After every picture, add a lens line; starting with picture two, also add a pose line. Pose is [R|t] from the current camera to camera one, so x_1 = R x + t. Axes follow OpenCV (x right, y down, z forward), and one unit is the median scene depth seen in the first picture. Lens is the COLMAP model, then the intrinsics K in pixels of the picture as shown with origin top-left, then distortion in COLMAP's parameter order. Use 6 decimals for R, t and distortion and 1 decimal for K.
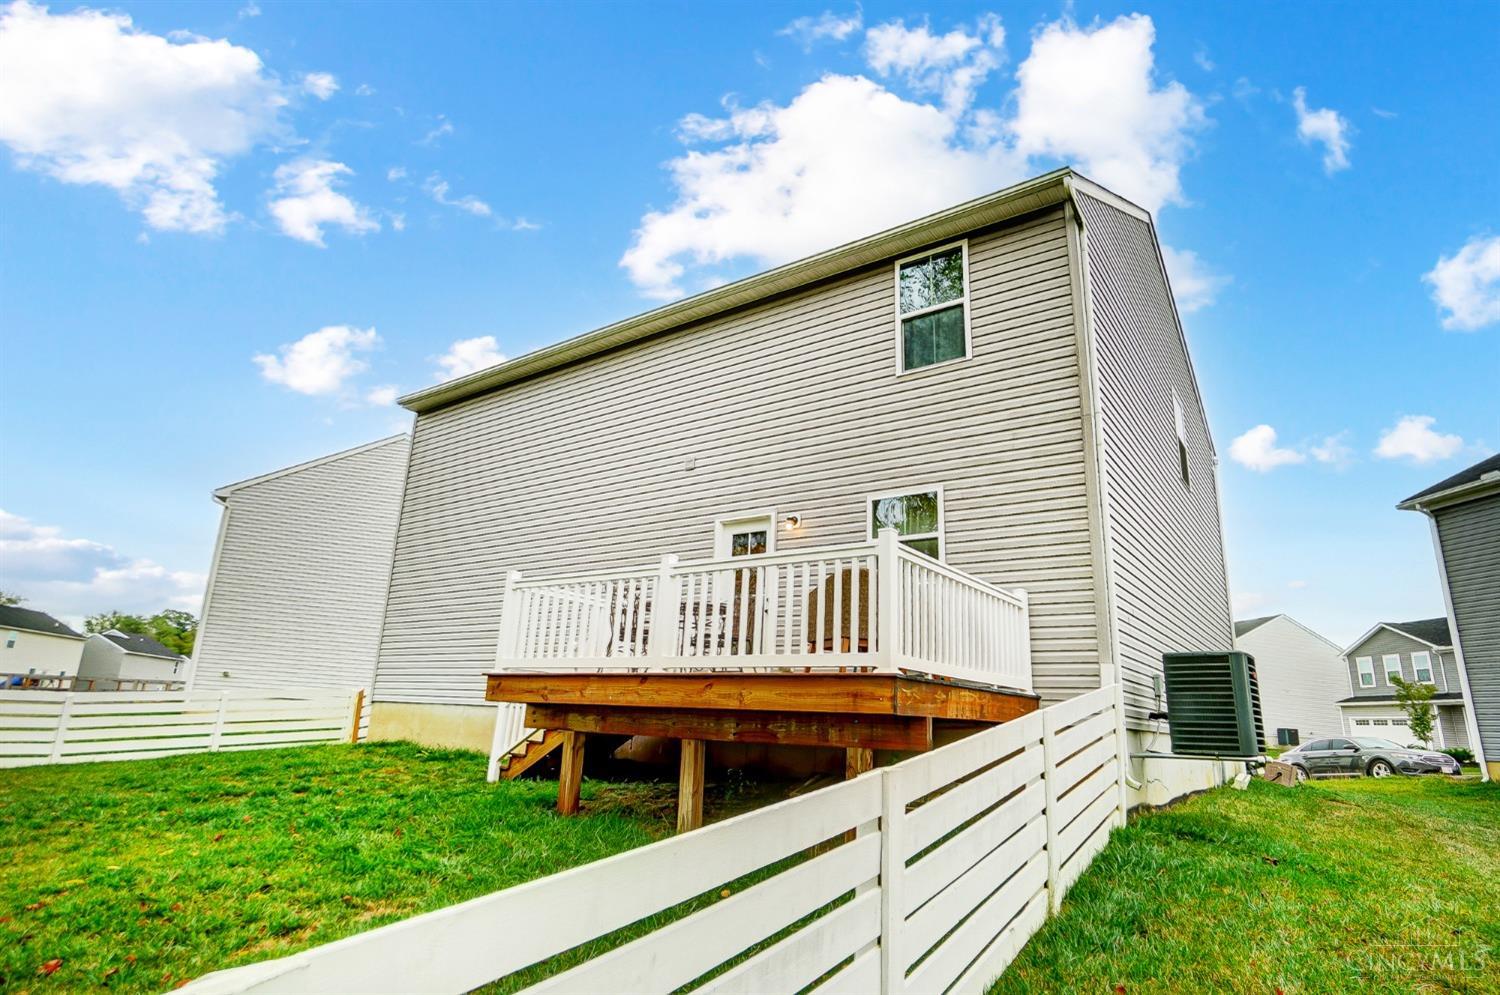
lens RADIAL K [[813.3, 0, 727.3], [0, 813.3, 487.3], [0, 0, 1]] dist [-0.001816, 0.000199]
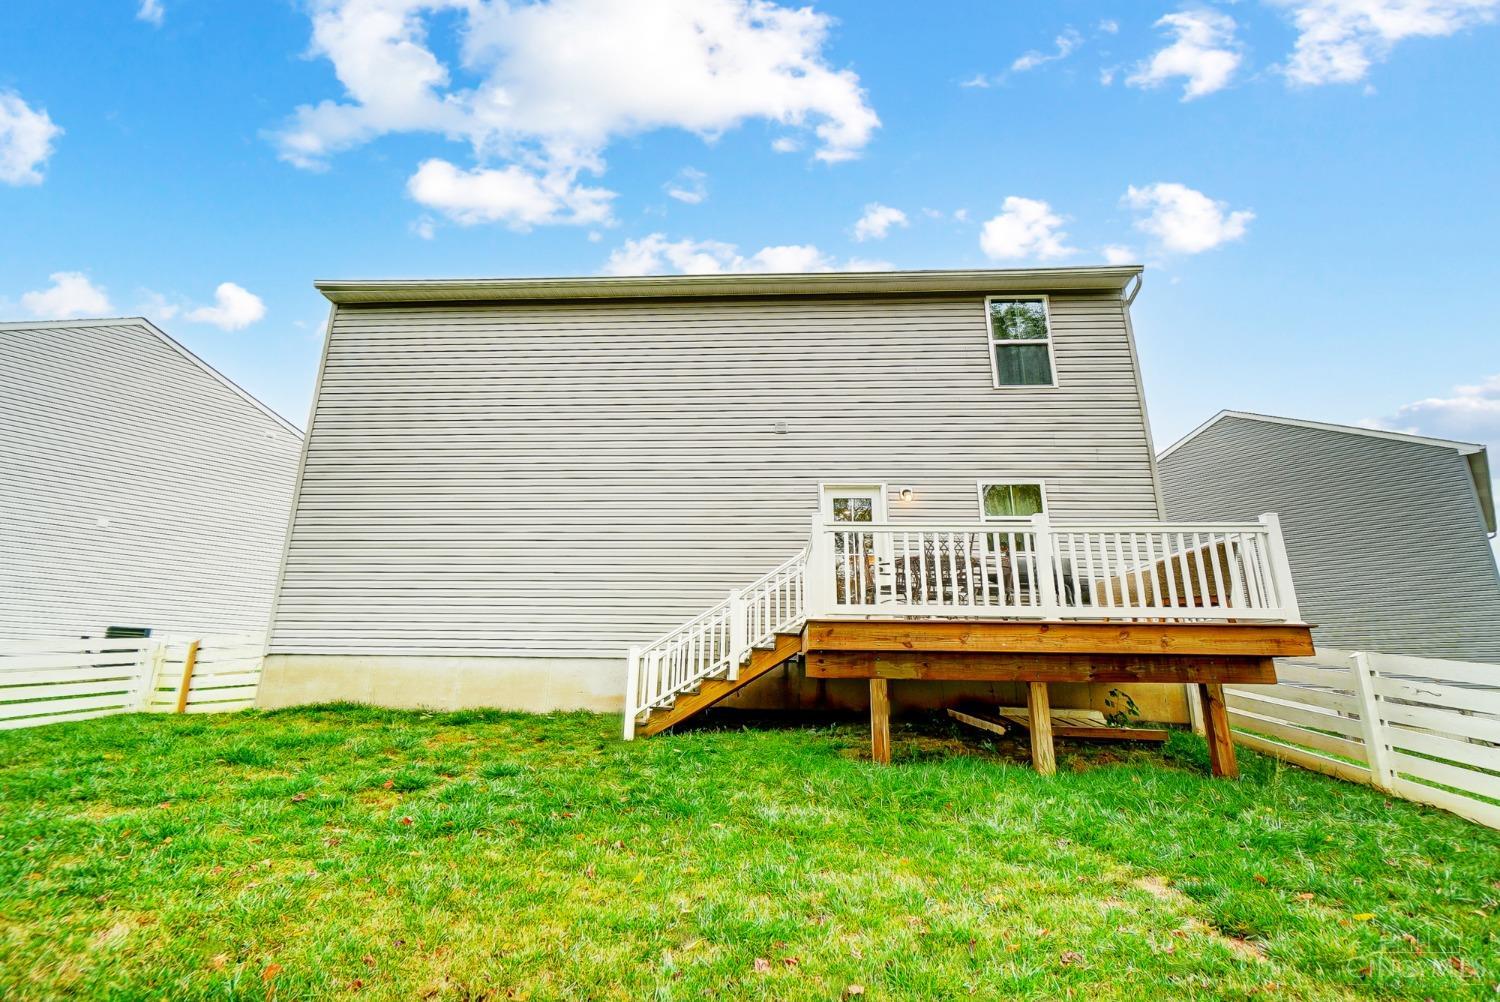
lens RADIAL K [[628.9, 0, 750.0], [0, 628.9, 501.0], [0, 0, 1]] dist [0.062831, -0.024902]
pose [[0.825095, 0.108575, 0.554464, -0.633186], [-0.127699, 0.991804, -0.004186, 0.089353], [-0.550374, -0.067351, 0.832197, 0.377372]]
